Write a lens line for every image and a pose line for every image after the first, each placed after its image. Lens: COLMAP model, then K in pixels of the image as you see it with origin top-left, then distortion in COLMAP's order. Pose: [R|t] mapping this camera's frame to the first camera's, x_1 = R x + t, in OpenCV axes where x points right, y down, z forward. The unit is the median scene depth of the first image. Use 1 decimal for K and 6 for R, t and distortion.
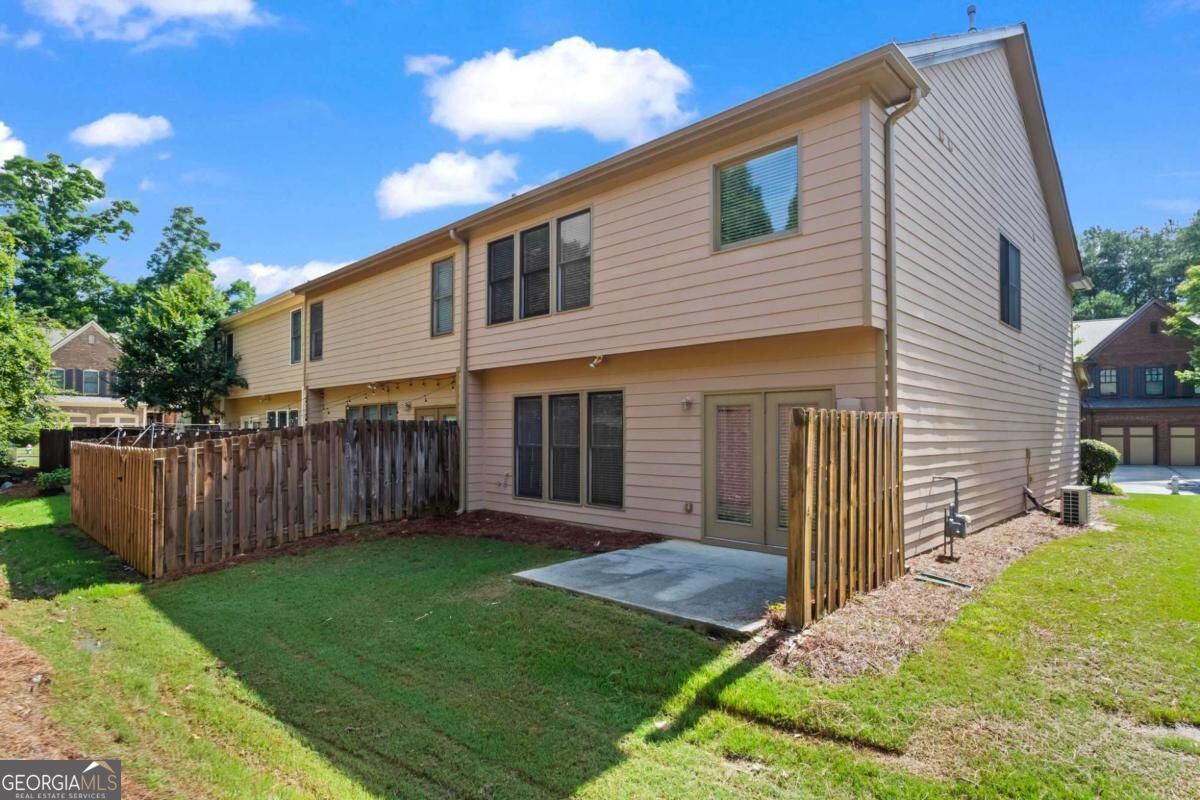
lens RADIAL K [[642.8, 0, 602.3], [0, 642.8, 427.2], [0, 0, 1]] dist [-0.008123, -0.001400]
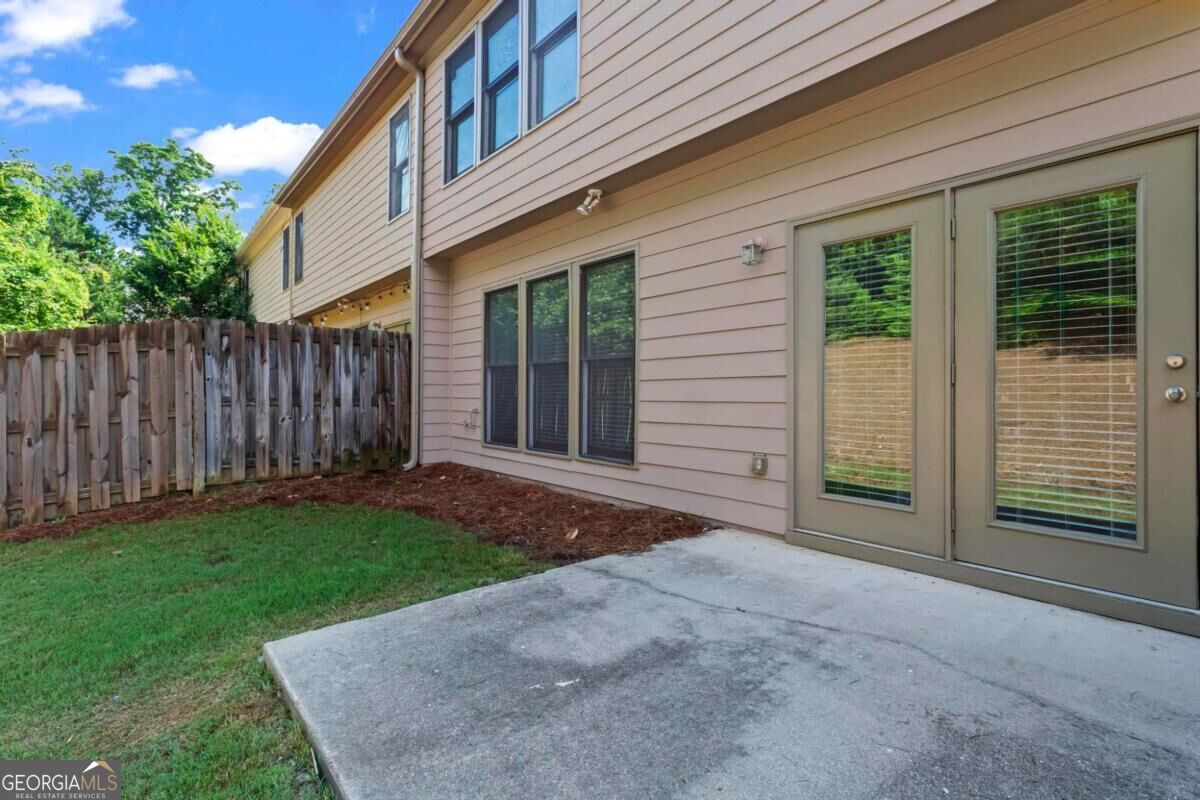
lens RADIAL K [[570.1, 0, 602.1], [0, 570.1, 398.2], [0, 0, 1]] dist [-0.000148, 0.000459]
pose [[0.992875, 0.001866, -0.119149, 0.056653], [-0.000203, 0.999902, 0.013970, 0.056794], [0.119163, -0.013846, 0.992778, 0.466190]]
